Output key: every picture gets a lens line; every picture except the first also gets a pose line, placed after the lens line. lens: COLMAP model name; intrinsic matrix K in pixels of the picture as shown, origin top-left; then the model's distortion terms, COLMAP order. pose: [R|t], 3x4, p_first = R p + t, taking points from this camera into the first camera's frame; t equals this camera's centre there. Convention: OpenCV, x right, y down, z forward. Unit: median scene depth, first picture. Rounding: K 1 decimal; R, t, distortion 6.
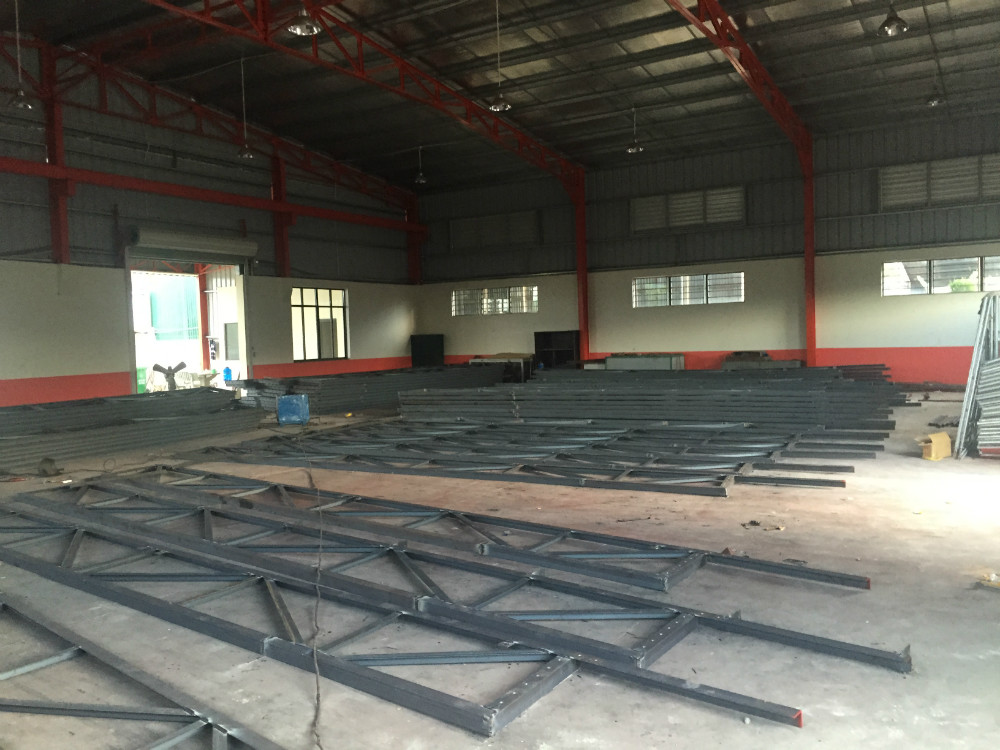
lens RADIAL K [[858.2, 0, 499.4], [0, 858.2, 372.7], [0, 0, 1]] dist [-0.007853, 0.001107]
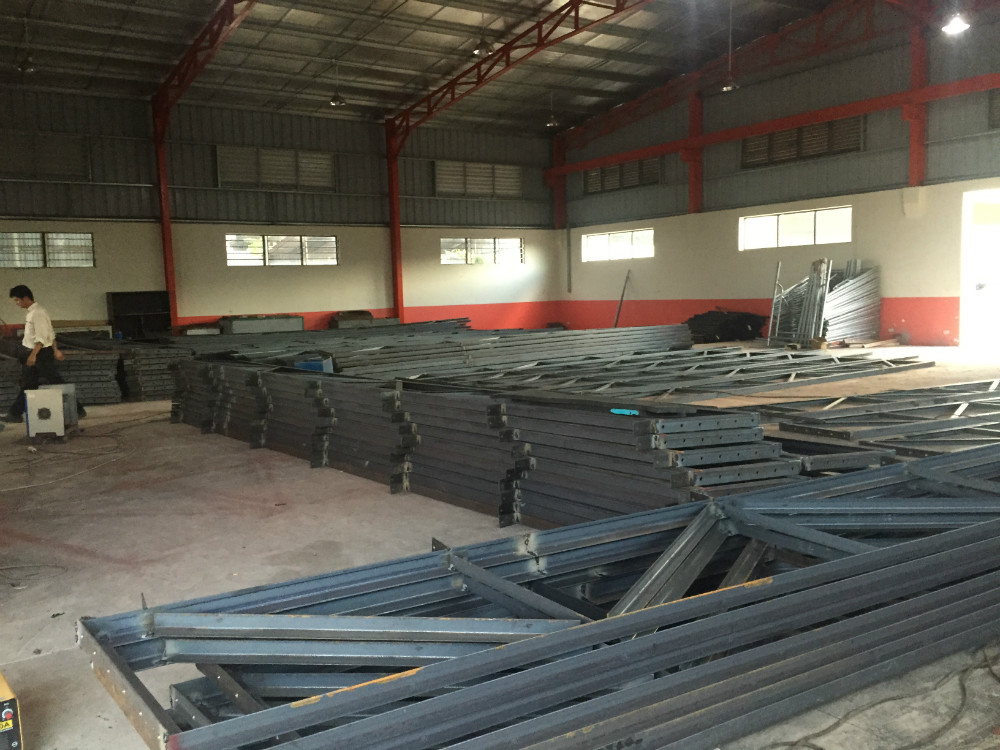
lens RADIAL K [[858.2, 0, 498.7], [0, 858.2, 376.4], [0, 0, 1]] dist [-0.007853, 0.001107]
pose [[0.370292, -0.078615, 0.925583, -0.607349], [0.054595, 0.996532, 0.062799, -0.000163], [-0.927310, 0.027278, 0.373300, 0.402498]]
